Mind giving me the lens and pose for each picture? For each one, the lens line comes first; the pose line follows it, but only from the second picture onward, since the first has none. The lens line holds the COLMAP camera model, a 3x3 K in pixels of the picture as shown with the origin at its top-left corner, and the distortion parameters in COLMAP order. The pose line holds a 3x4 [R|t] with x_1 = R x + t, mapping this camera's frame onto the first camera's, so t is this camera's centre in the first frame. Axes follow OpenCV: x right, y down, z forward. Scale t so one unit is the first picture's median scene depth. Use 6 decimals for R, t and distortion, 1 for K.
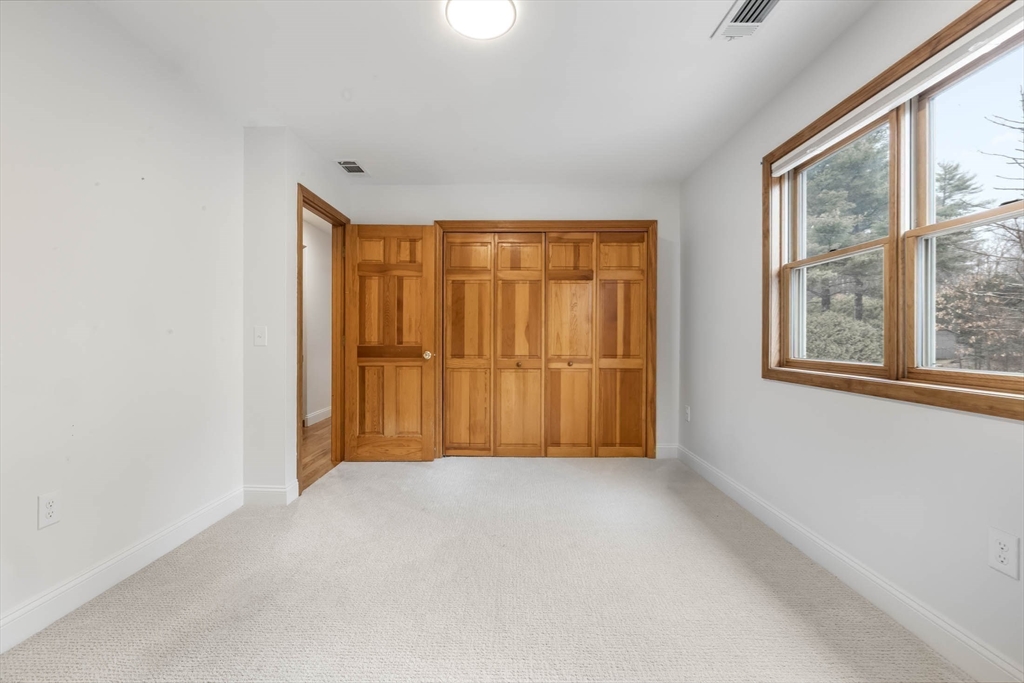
lens RADIAL K [[430.1, 0, 517.5], [0, 430.1, 338.0], [0, 0, 1]] dist [-0.000933, -0.000028]
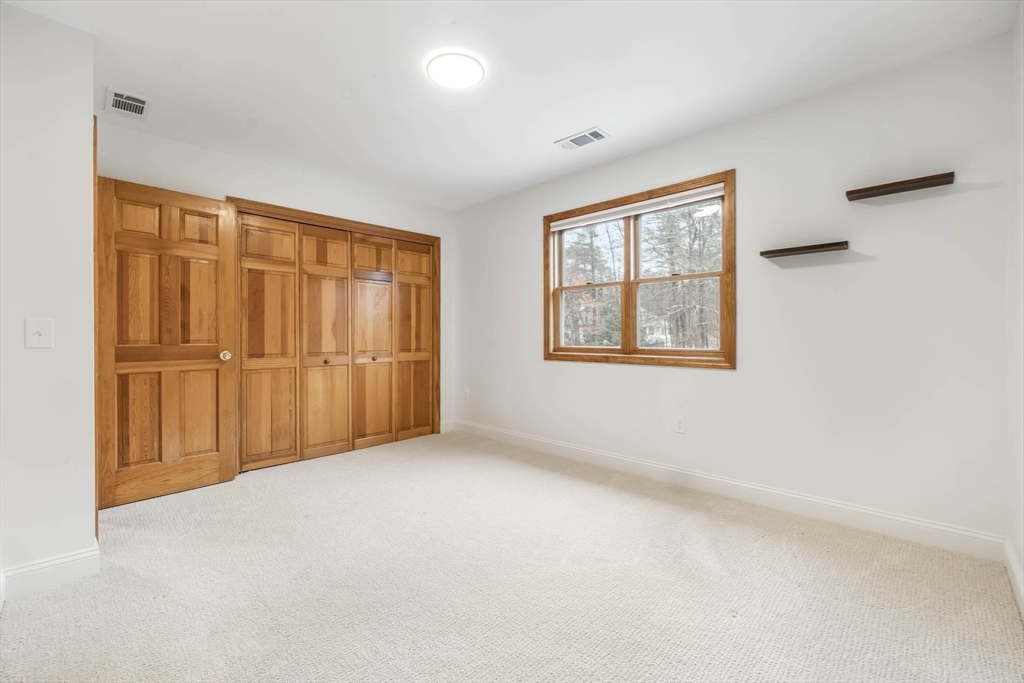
lens RADIAL K [[432.5, 0, 509.9], [0, 432.5, 332.6], [0, 0, 1]] dist [0.001523, 0.000322]
pose [[0.690449, -0.000815, 0.723381, -0.423515], [0.004198, 0.999987, -0.002880, -0.000124], [-0.723369, 0.005025, 0.690443, 0.012672]]
